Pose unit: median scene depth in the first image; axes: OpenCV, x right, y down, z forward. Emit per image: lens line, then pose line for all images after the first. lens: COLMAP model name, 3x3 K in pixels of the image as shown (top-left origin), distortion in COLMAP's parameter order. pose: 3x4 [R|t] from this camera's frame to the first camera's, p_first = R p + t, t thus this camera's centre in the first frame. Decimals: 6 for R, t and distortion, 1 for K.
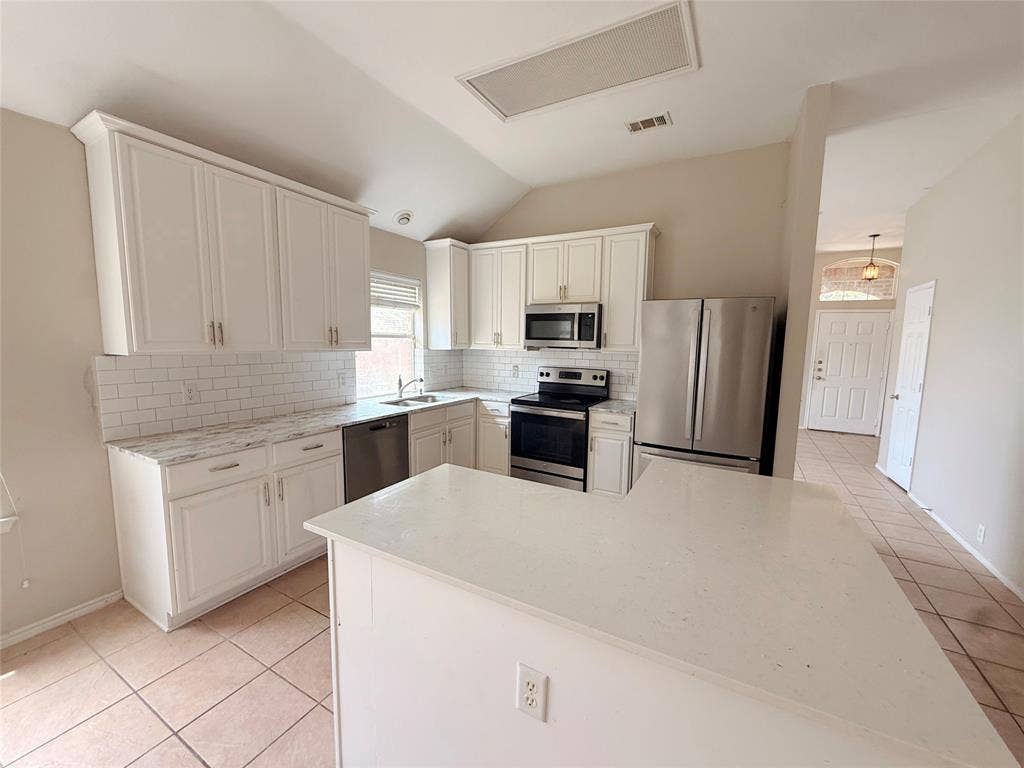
lens RADIAL K [[409.1, 0, 512.0], [0, 409.1, 384.0], [0, 0, 1]] dist [-0.001175, -0.000005]
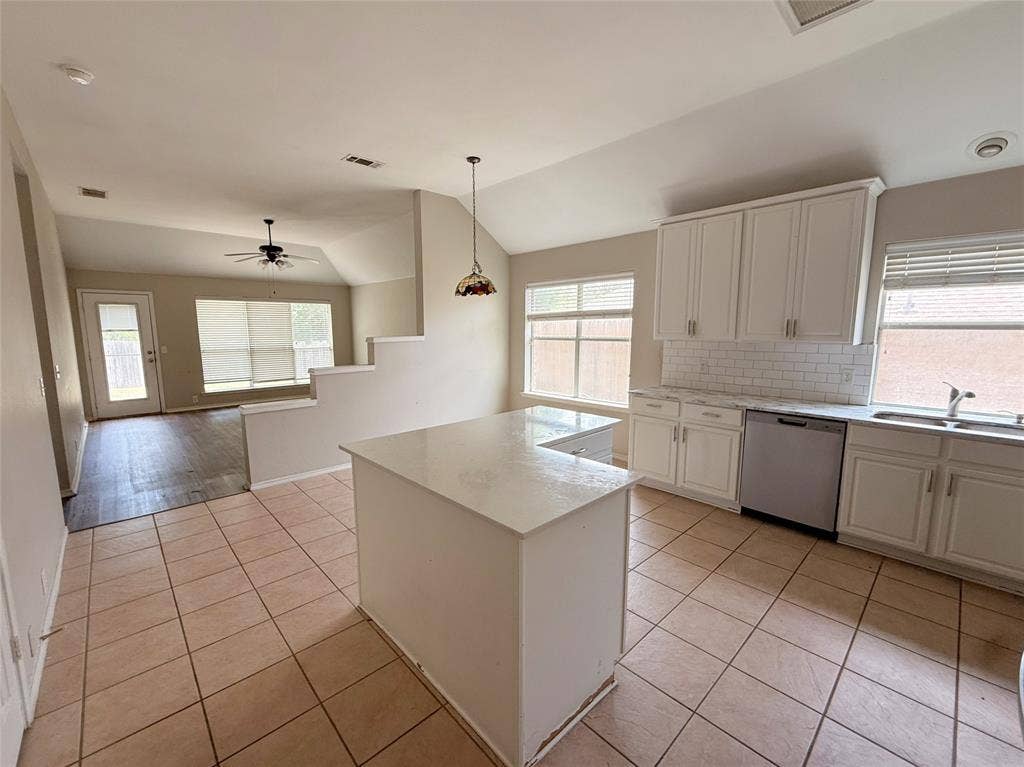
lens RADIAL K [[429.6, 0, 512.0], [0, 429.6, 383.5], [0, 0, 1]] dist [0.000145, -0.000144]
pose [[-0.293626, 0.111318, -0.949417, 0.618533], [-0.106263, 0.983240, 0.148147, -0.049298], [0.949996, 0.144388, -0.276876, 0.486559]]
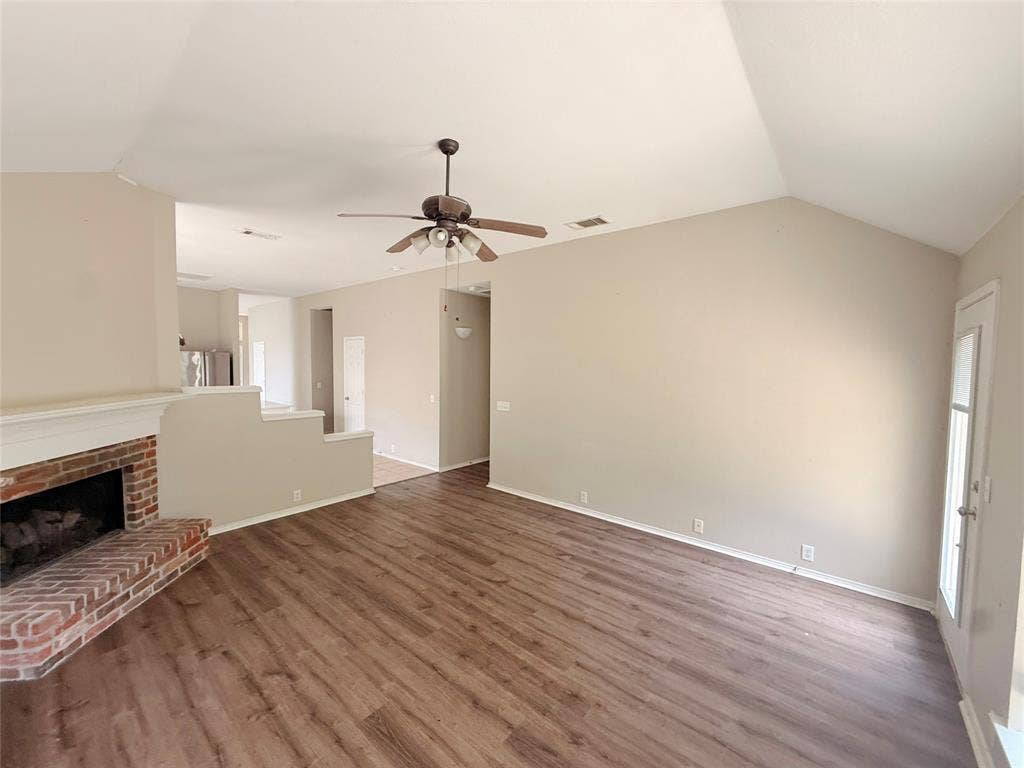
lens RADIAL K [[409.1, 0, 512.0], [0, 409.1, 384.0], [0, 0, 1]] dist [-0.001175, -0.000005]
pose [[0.180064, -0.065154, 0.981495, -1.315177], [0.093899, 0.994386, 0.048783, 0.049213], [-0.979163, 0.083377, 0.185171, -1.061730]]
